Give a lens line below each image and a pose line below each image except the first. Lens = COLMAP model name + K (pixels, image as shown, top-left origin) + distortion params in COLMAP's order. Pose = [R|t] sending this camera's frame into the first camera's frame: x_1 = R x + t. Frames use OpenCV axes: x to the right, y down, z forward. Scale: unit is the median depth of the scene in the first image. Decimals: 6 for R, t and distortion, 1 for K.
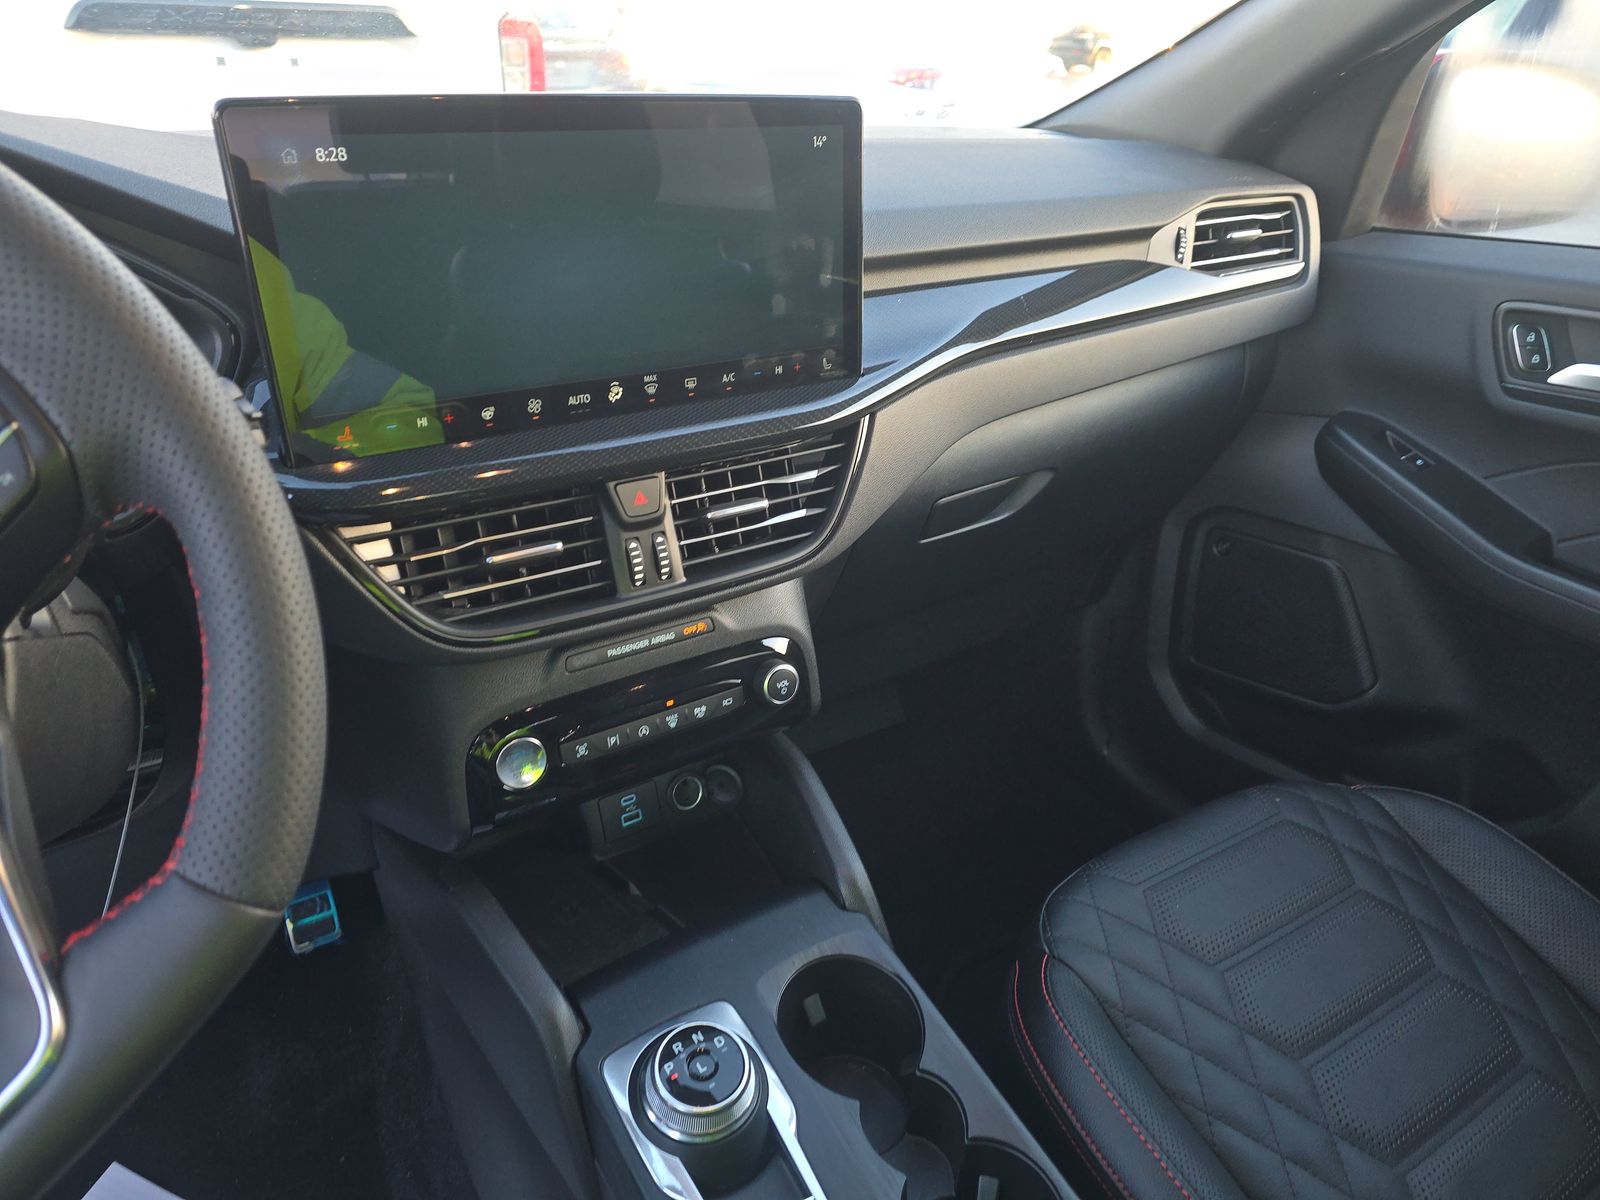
lens RADIAL K [[1080.6, 0, 798.5], [0, 1080.6, 601.7], [0, 0, 1]] dist [-0.003442, -0.015669]
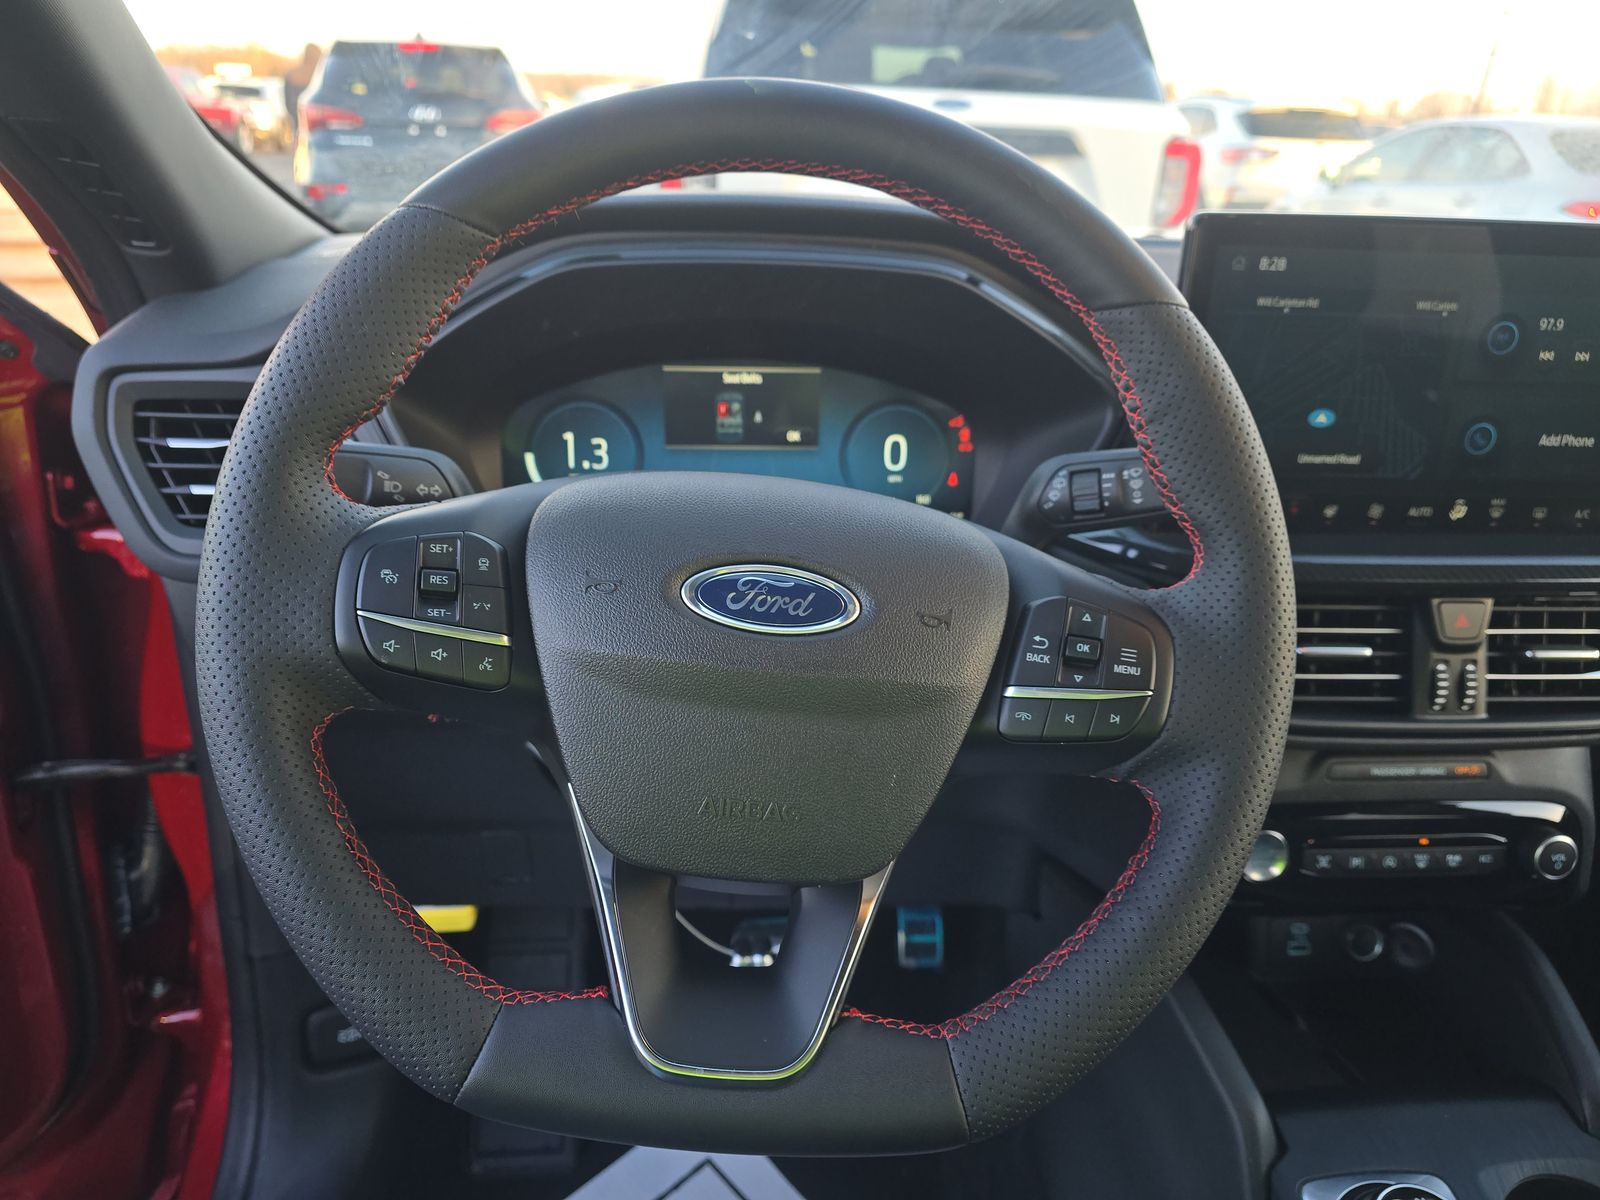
lens RADIAL K [[1080.6, 0, 798.1], [0, 1080.6, 594.8], [0, 0, 1]] dist [-0.003442, -0.015669]
pose [[0.849743, 0.188176, -0.492469, -0.172258], [-0.235745, 0.971160, -0.035685, 0.051734], [0.471551, 0.146420, 0.869598, -0.105380]]
